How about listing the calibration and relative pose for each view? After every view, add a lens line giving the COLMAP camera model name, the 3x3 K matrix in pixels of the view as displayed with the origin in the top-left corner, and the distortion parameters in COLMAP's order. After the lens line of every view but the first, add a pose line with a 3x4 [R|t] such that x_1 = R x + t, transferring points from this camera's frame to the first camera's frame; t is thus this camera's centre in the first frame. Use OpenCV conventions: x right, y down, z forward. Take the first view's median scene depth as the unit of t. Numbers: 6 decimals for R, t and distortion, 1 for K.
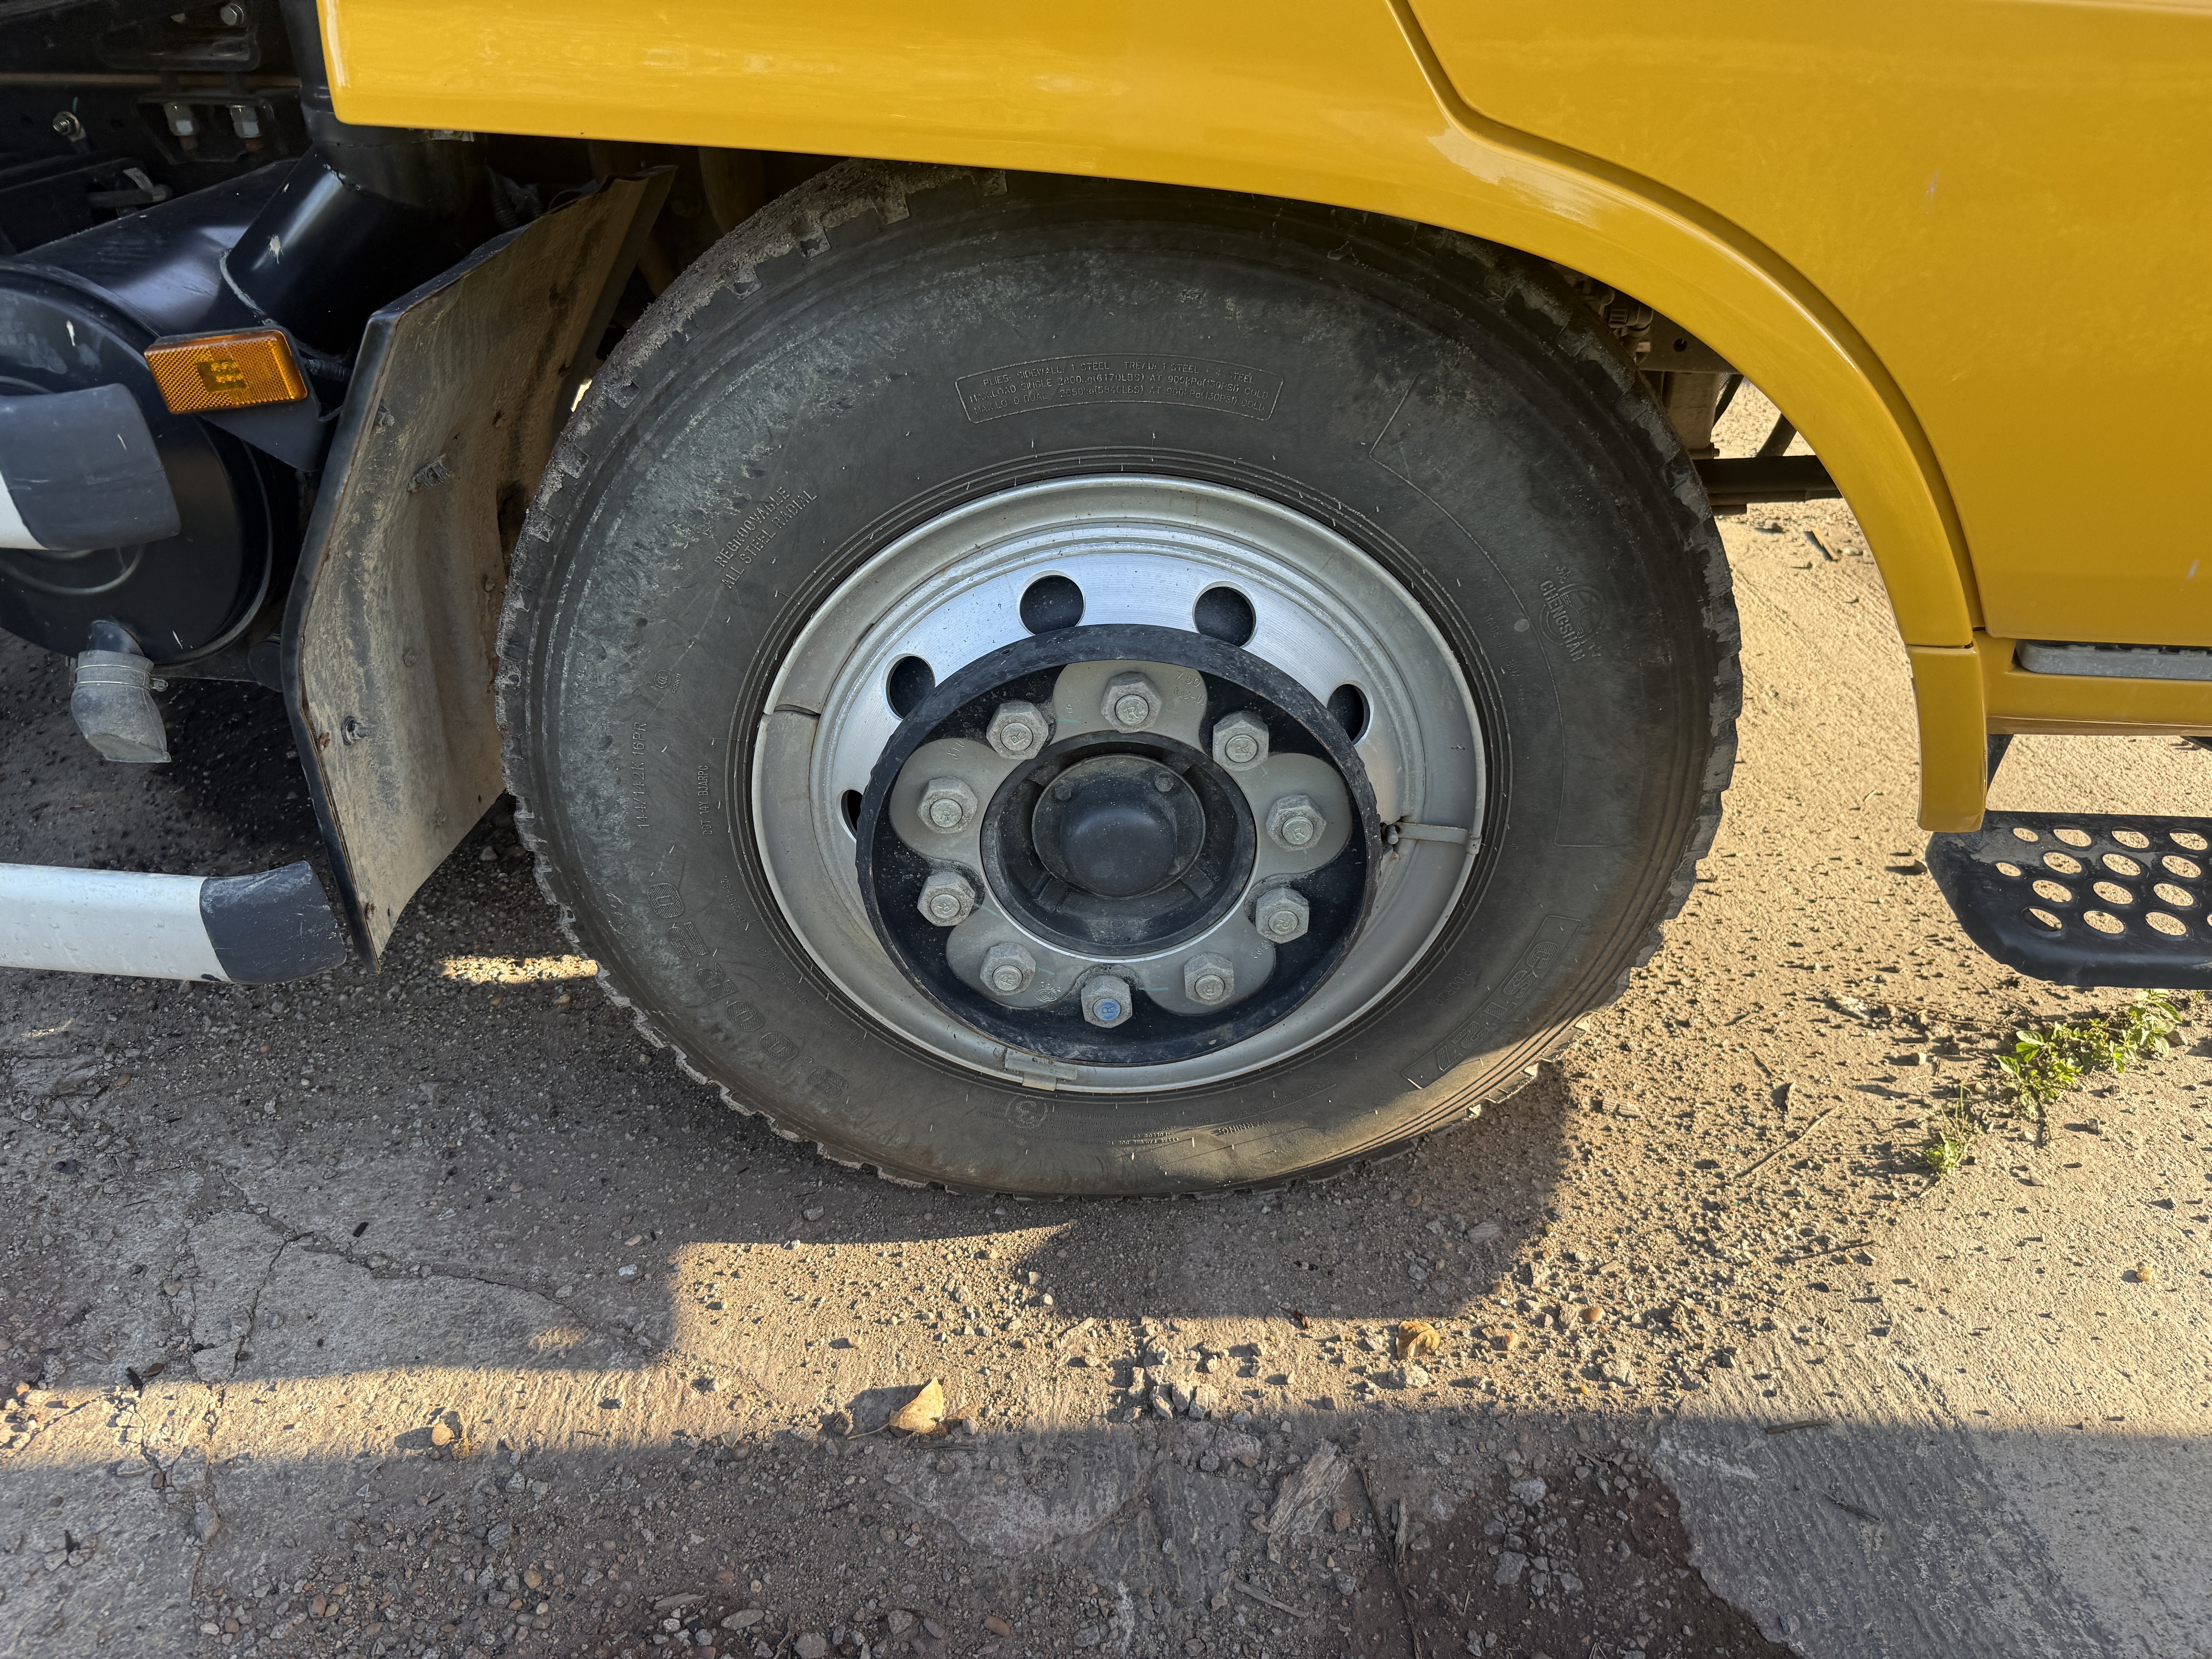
lens RADIAL K [[1557.2, 0, 1091.7], [0, 1557.2, 813.7], [0, 0, 1]] dist [0.089964, -0.158669]
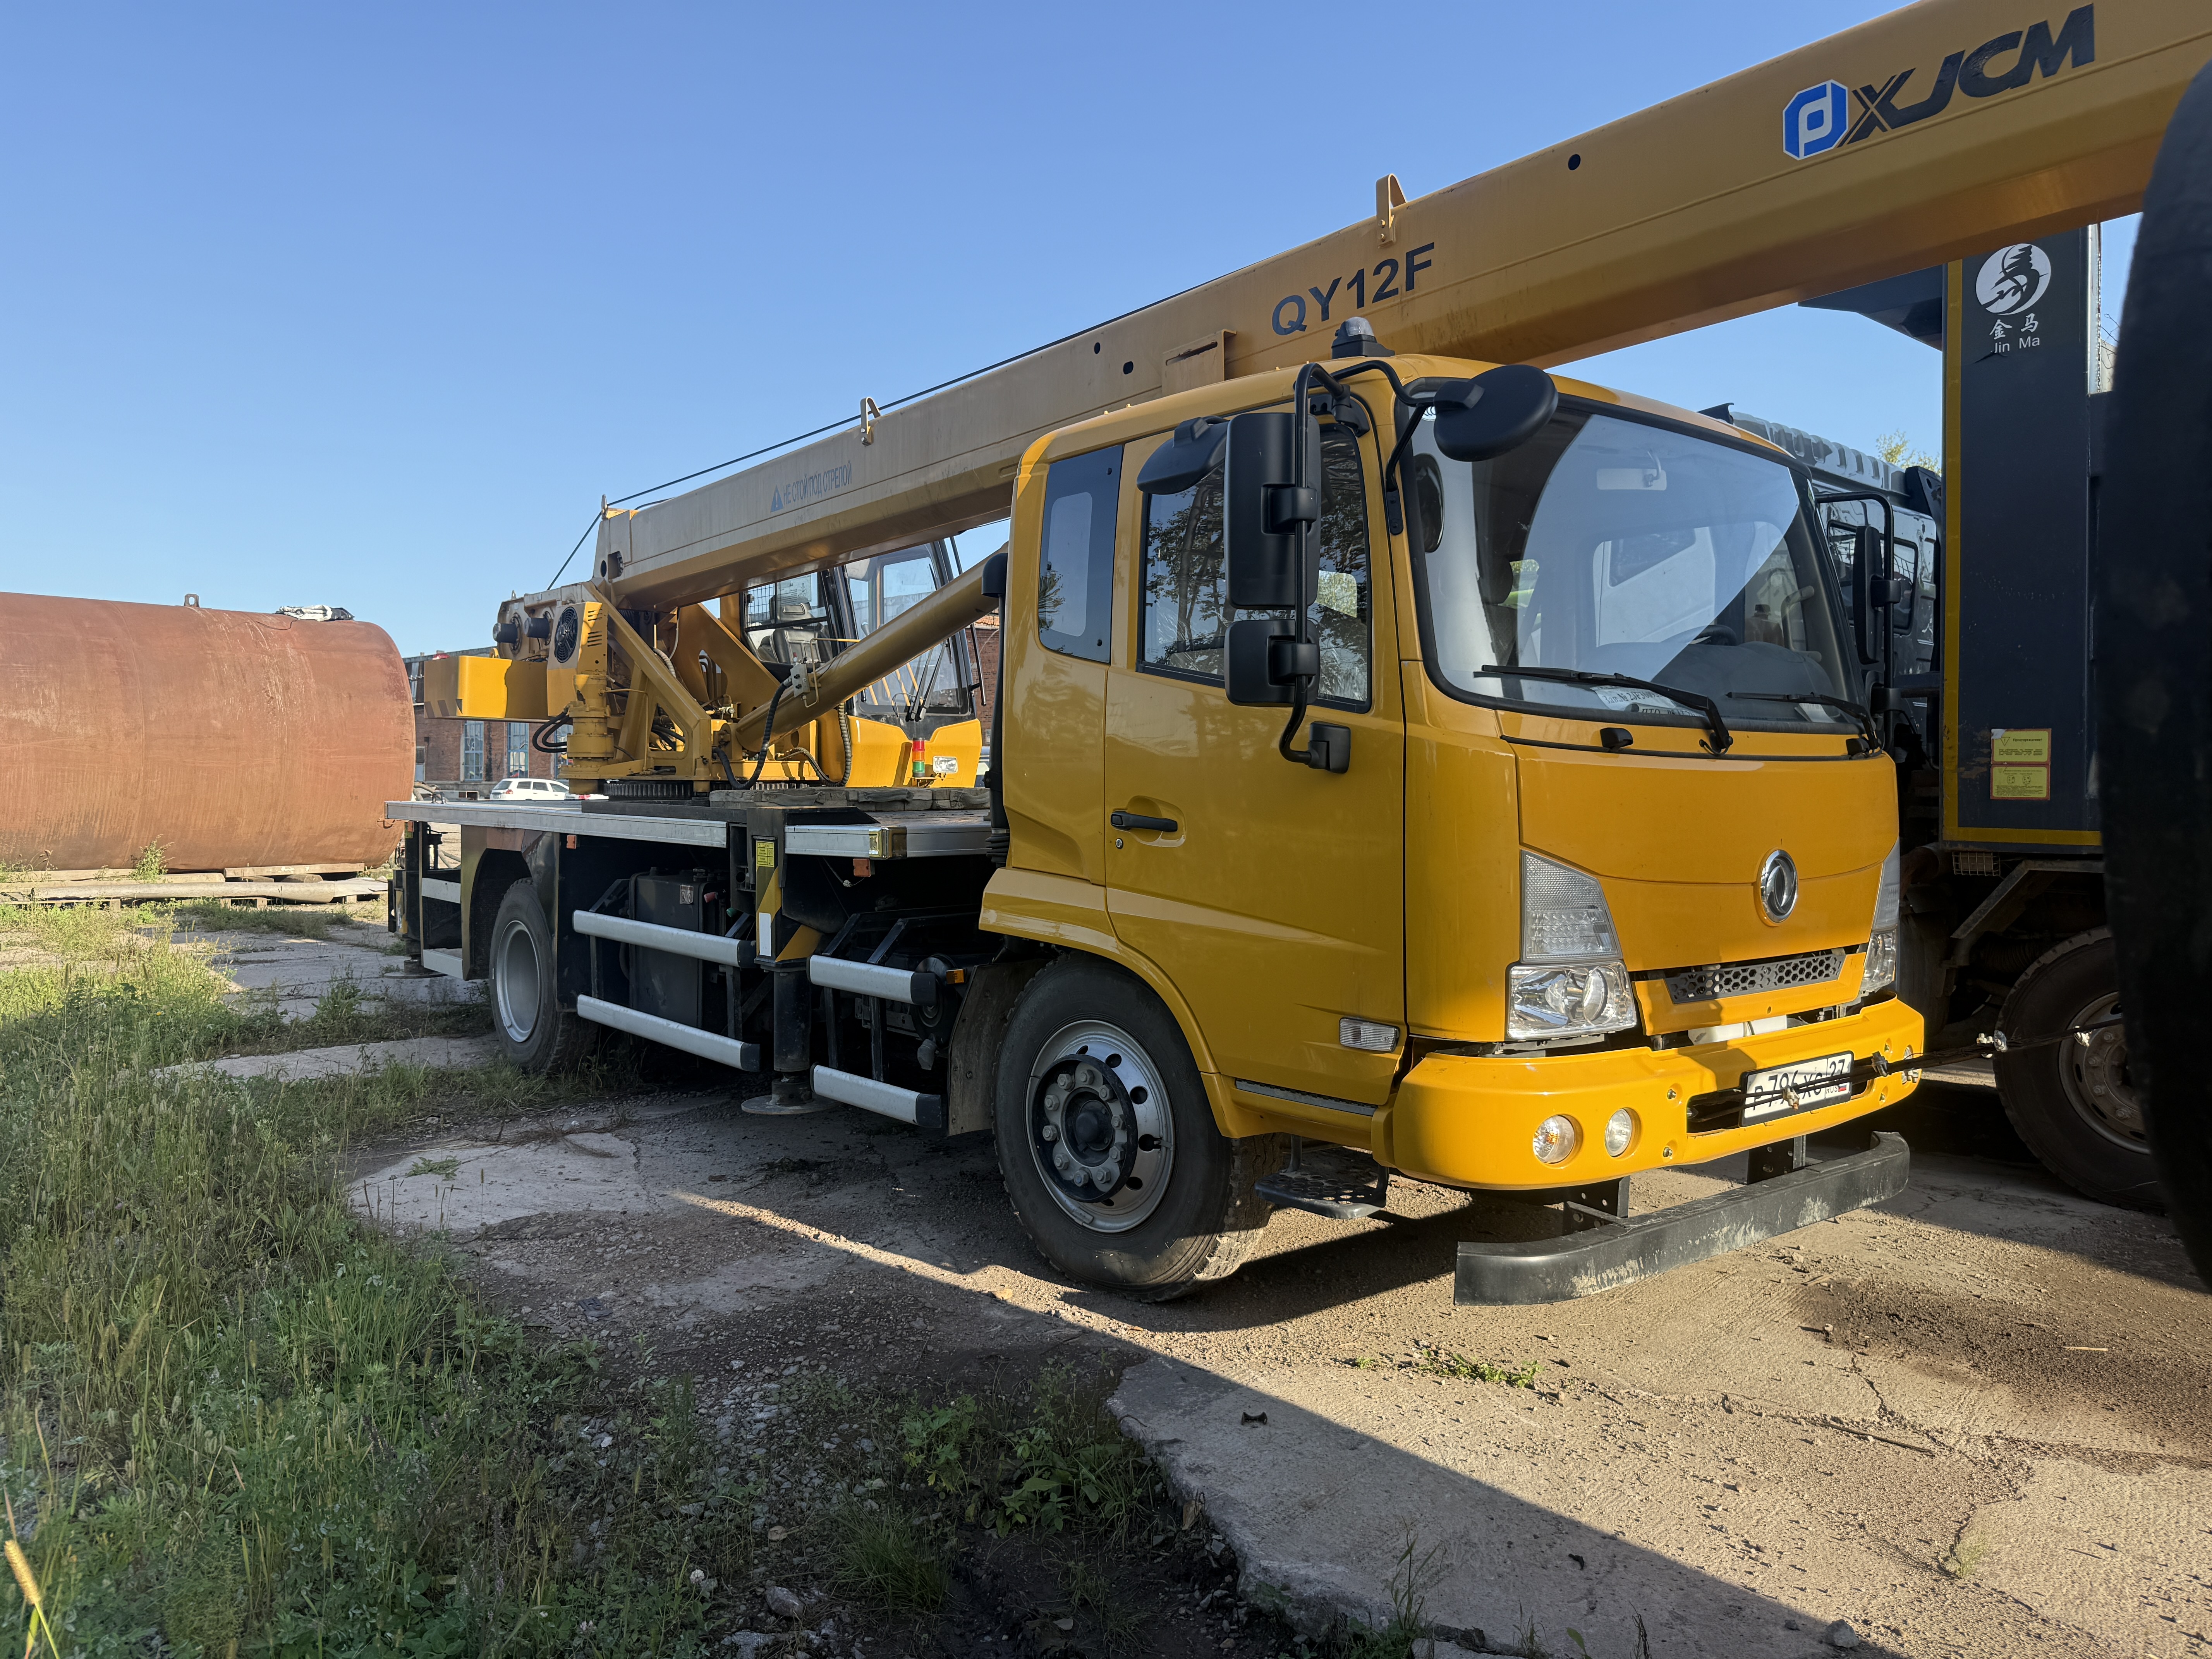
lens RADIAL K [[1557.2, 0, 1091.7], [0, 1557.2, 813.7], [0, 0, 1]] dist [0.089964, -0.158669]
pose [[0.700791, 0.001460, -0.713366, 2.443306], [-0.398160, 0.830545, -0.389441, 0.773577], [0.591913, 0.556950, 0.582619, -1.396237]]
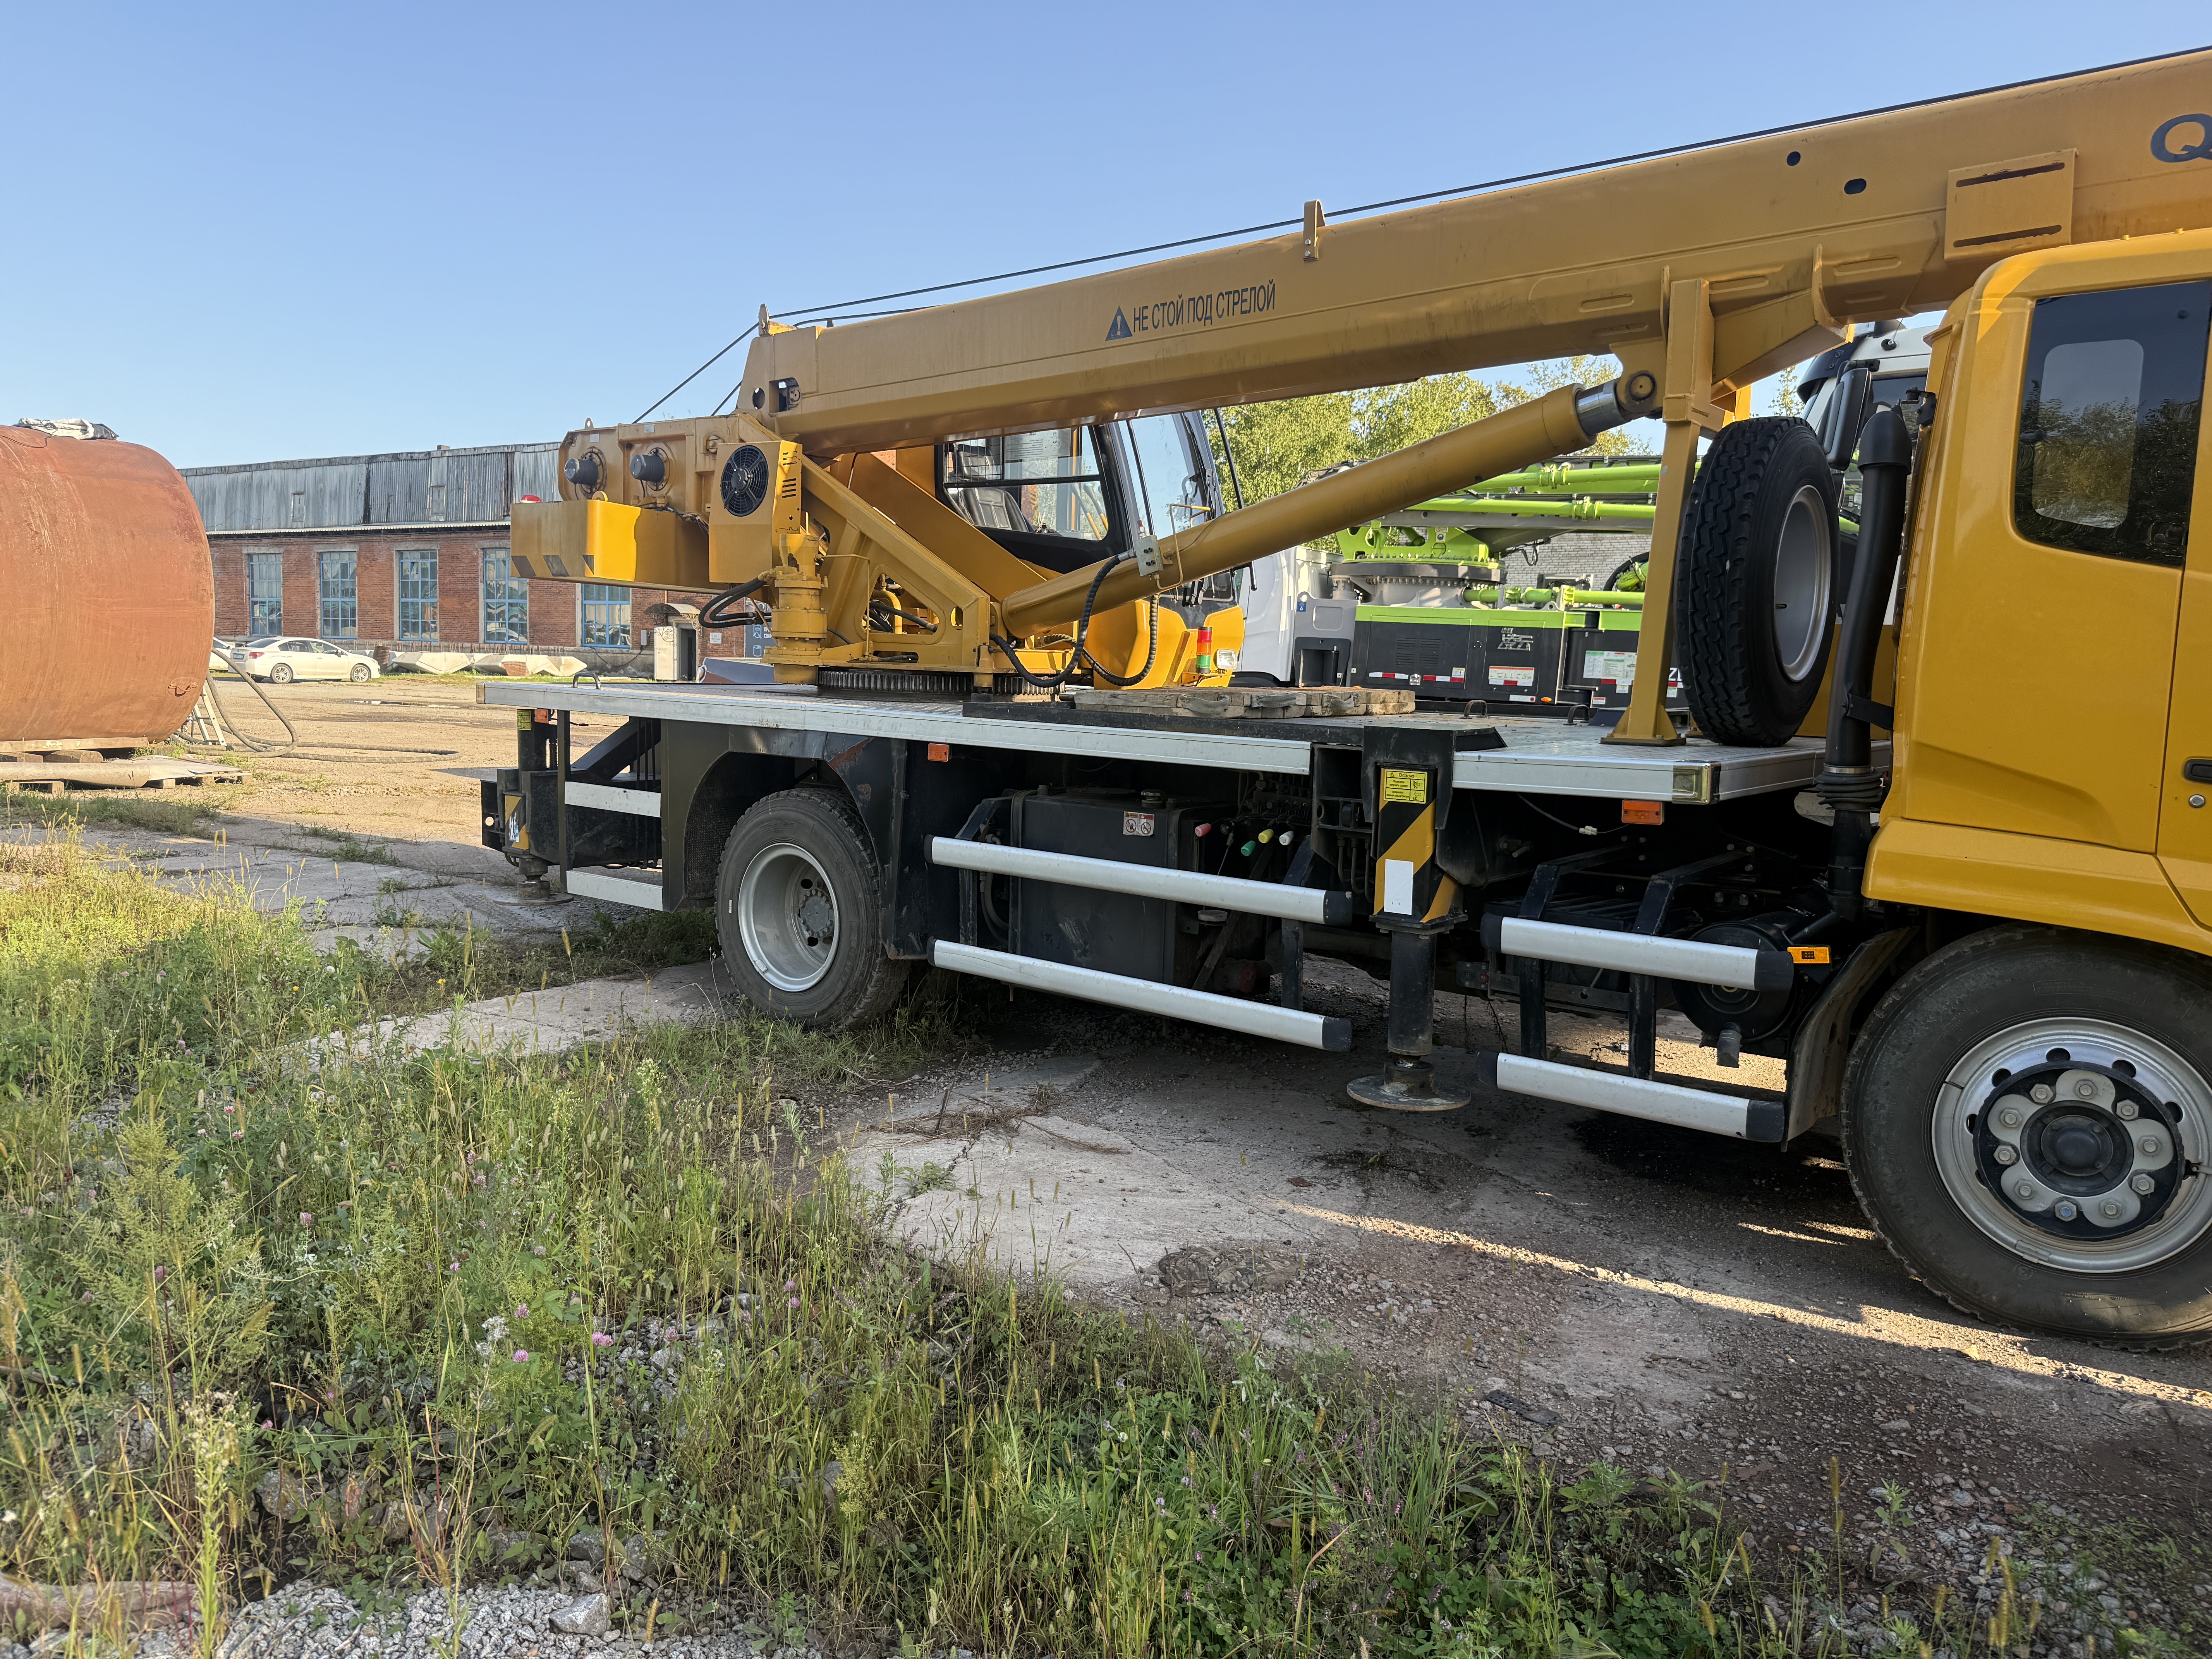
lens RADIAL K [[1526.5, 0, 1109.5], [0, 1526.5, 848.4], [0, 0, 1]] dist [0.100351, -0.134473]
pose [[0.844703, 0.074756, -0.529989, -0.010853], [-0.317417, 0.867246, -0.383577, 1.147899], [0.430956, 0.492236, 0.756294, -2.091695]]
